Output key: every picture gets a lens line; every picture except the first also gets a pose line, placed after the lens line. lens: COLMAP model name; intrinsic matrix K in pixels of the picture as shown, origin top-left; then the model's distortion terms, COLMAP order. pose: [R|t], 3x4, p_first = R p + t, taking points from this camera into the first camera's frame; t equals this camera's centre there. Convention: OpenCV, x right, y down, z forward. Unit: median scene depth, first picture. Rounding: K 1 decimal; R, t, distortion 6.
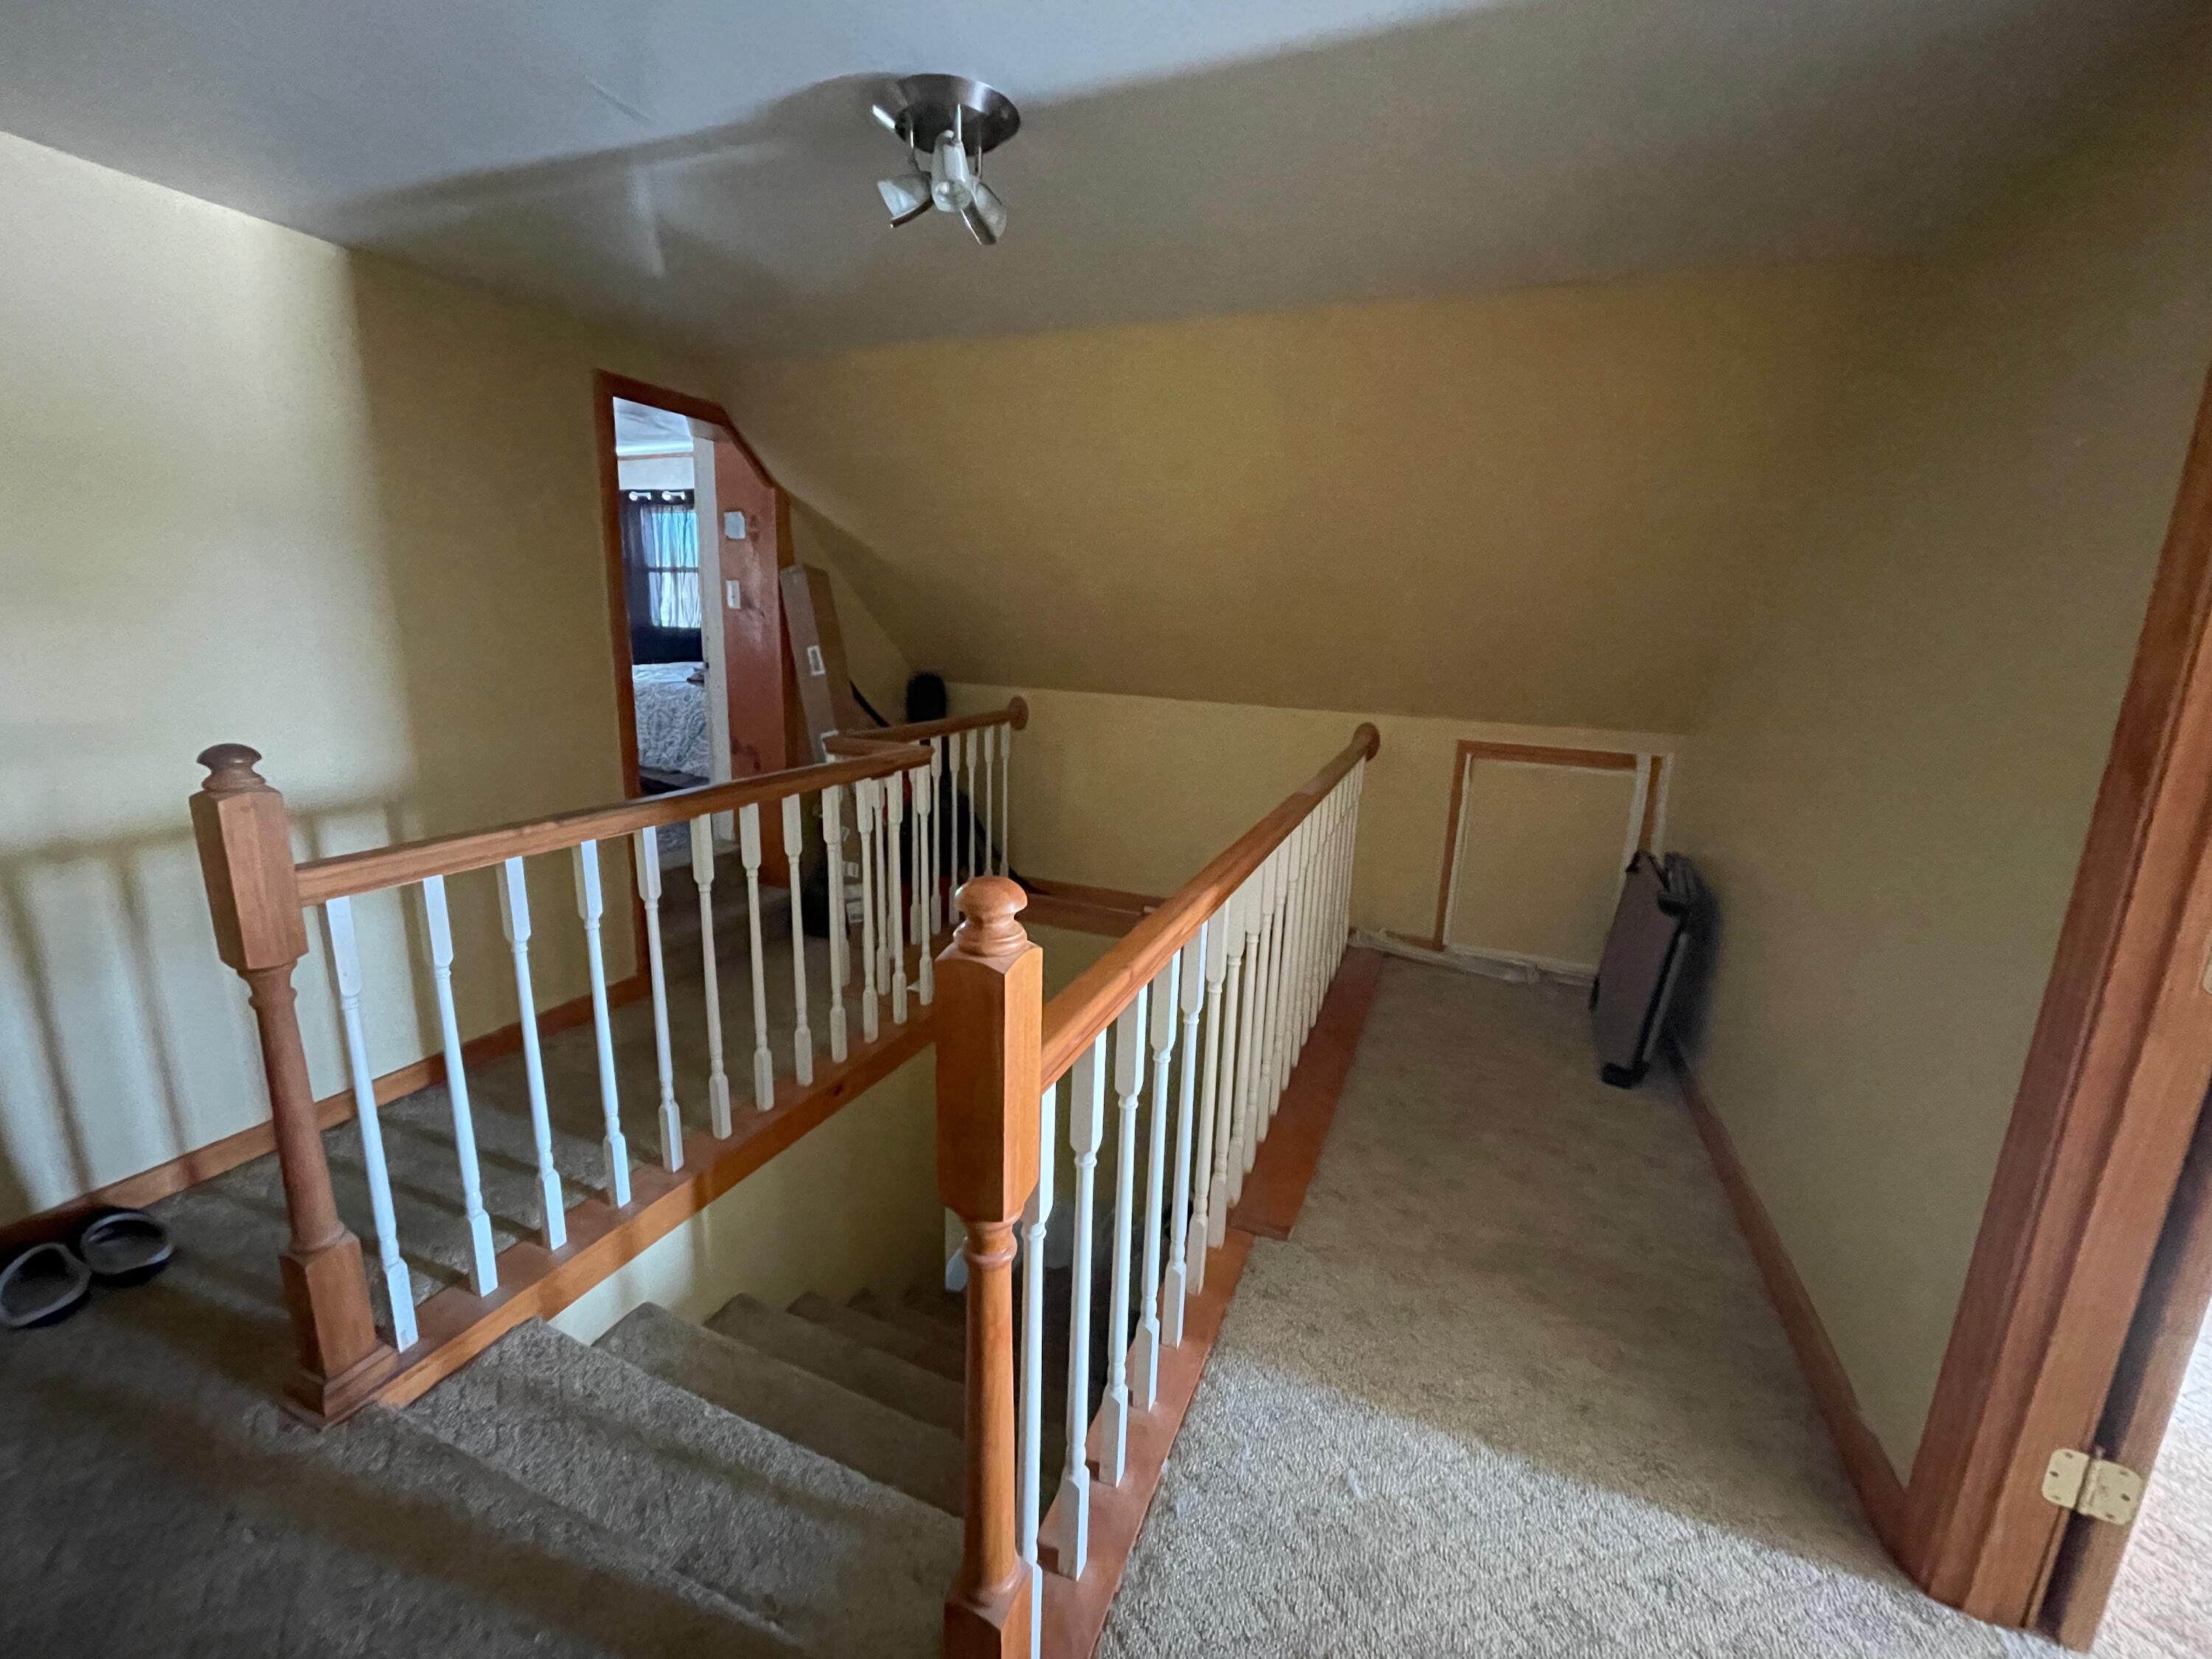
lens RADIAL K [[888.1, 0, 1108.9], [0, 888.1, 814.3], [0, 0, 1]] dist [-0.002748, -0.001085]
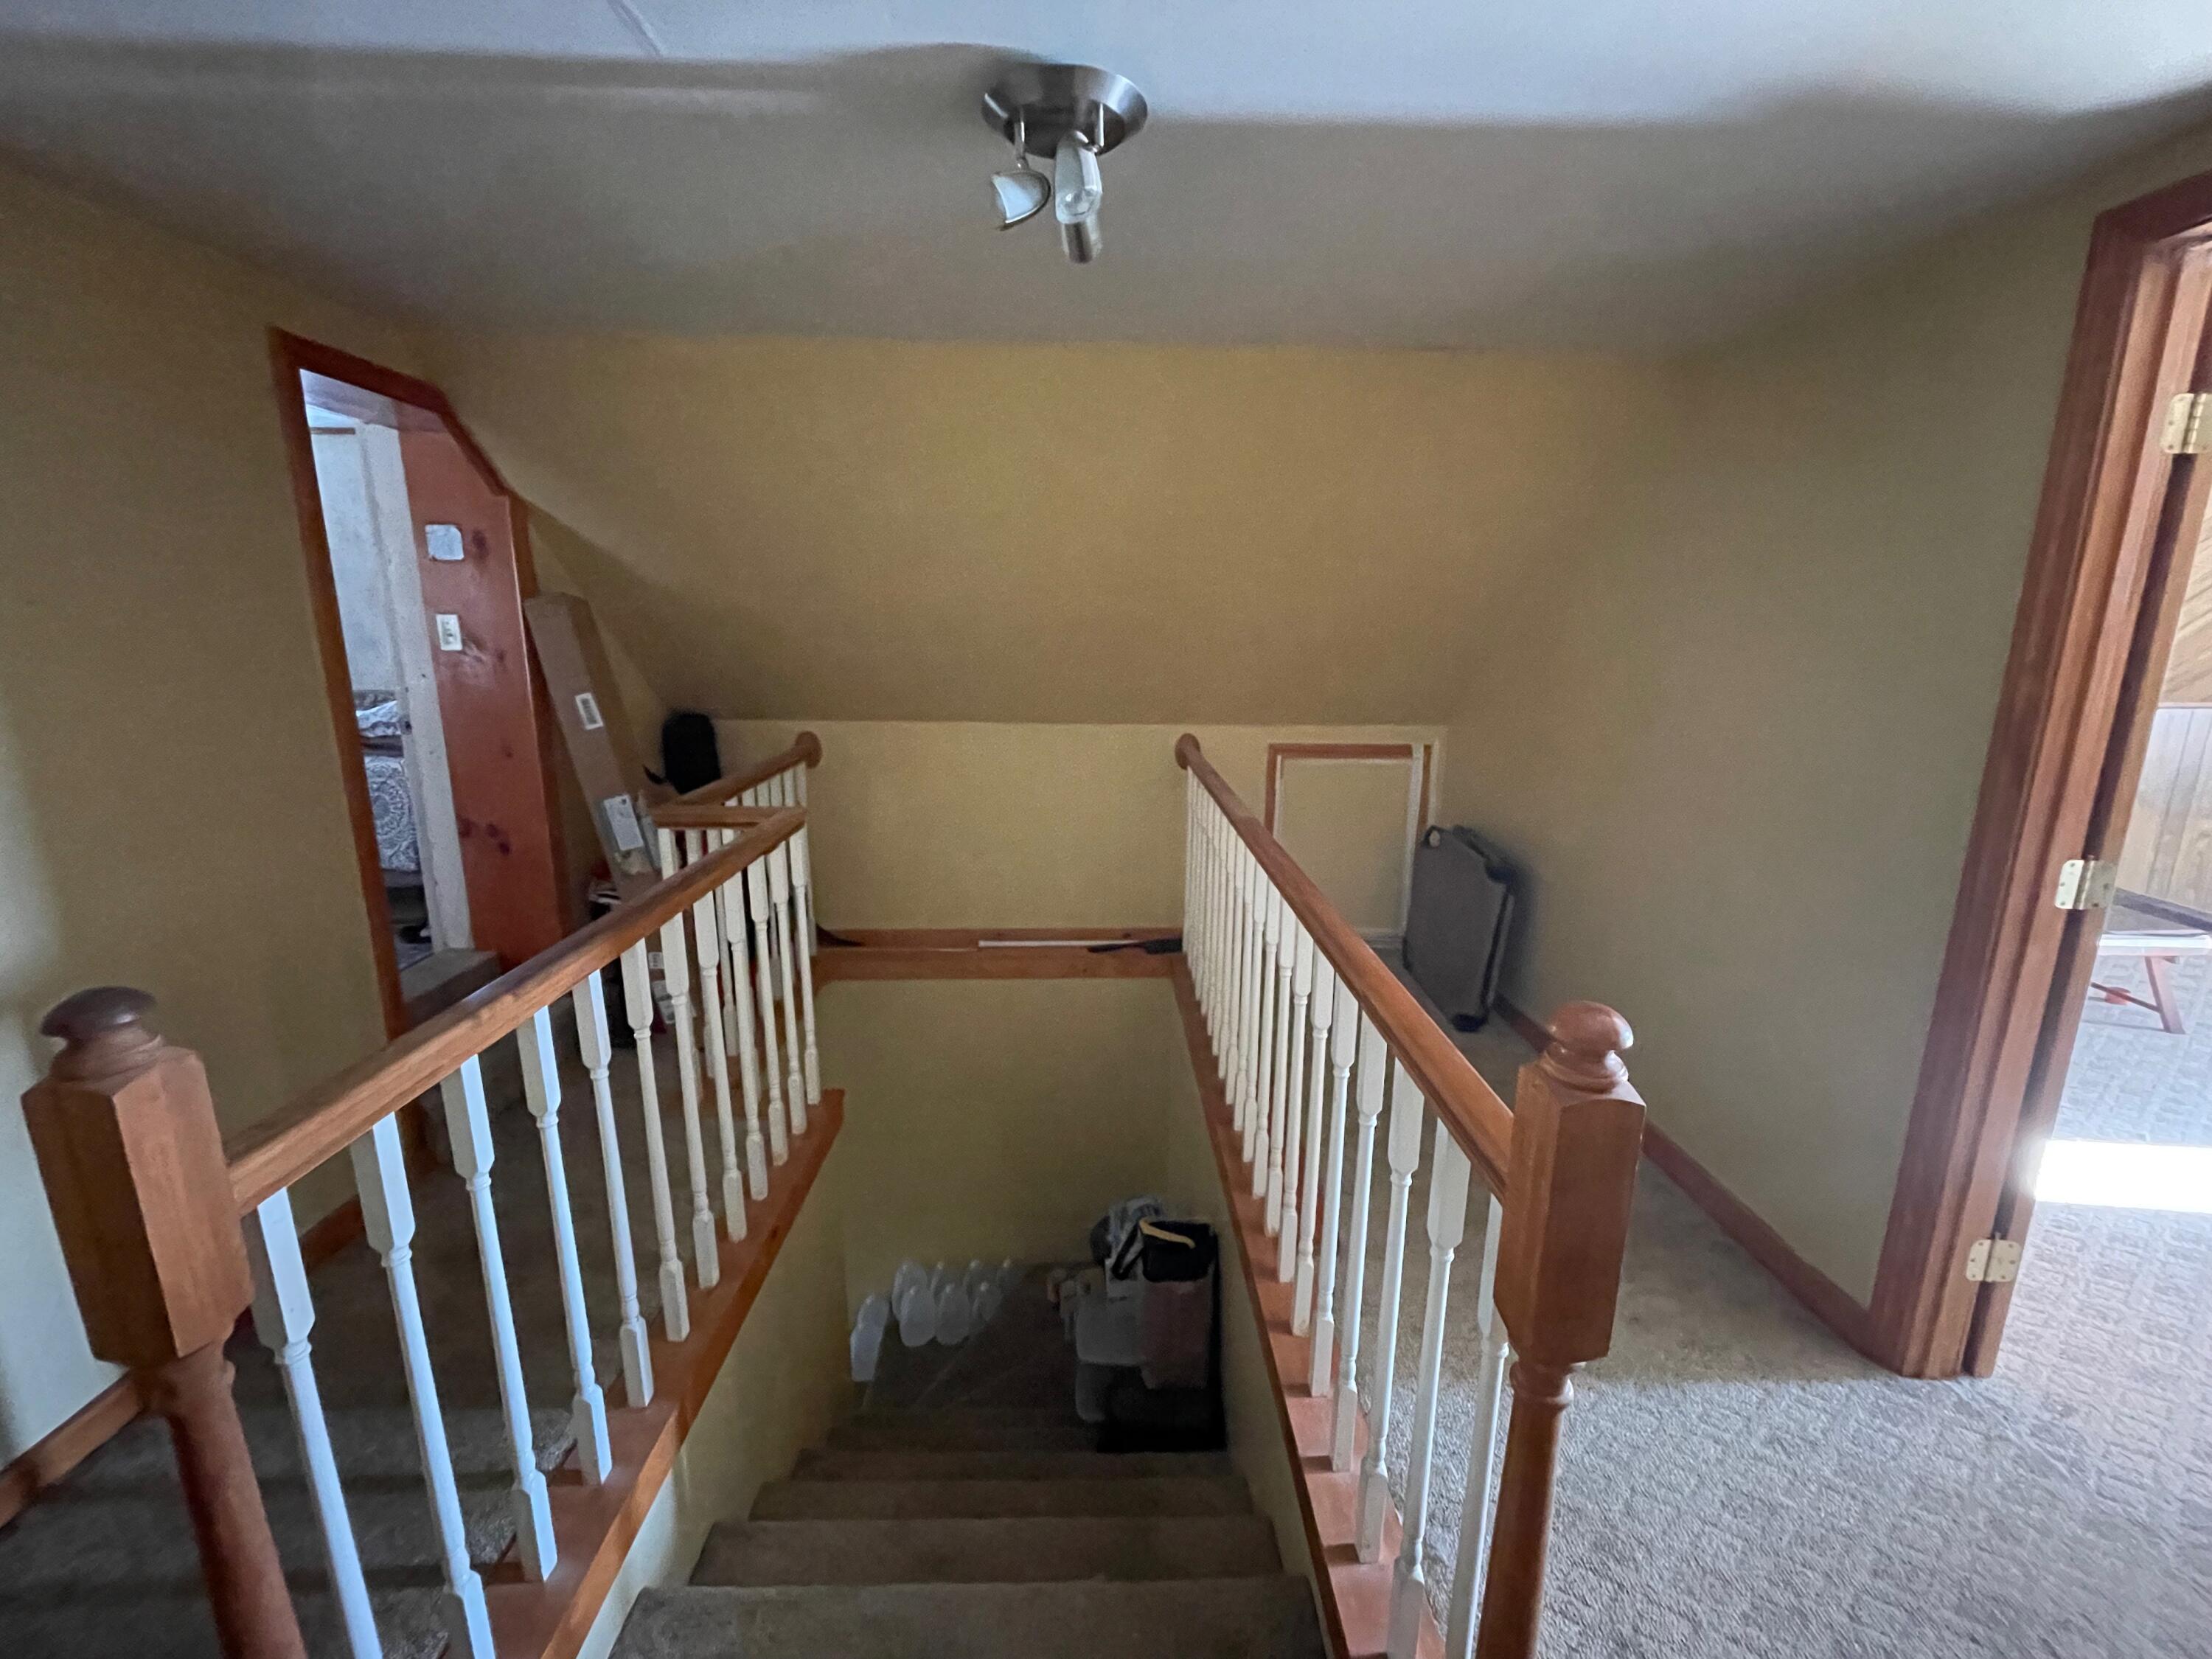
lens RADIAL K [[888.1, 0, 1108.9], [0, 888.1, 814.3], [0, 0, 1]] dist [-0.002748, -0.001085]
pose [[0.914104, -0.112885, 0.389450, -0.298478], [0.111210, 0.993432, 0.026926, -0.066656], [-0.389931, 0.018697, 0.920654, 0.106139]]
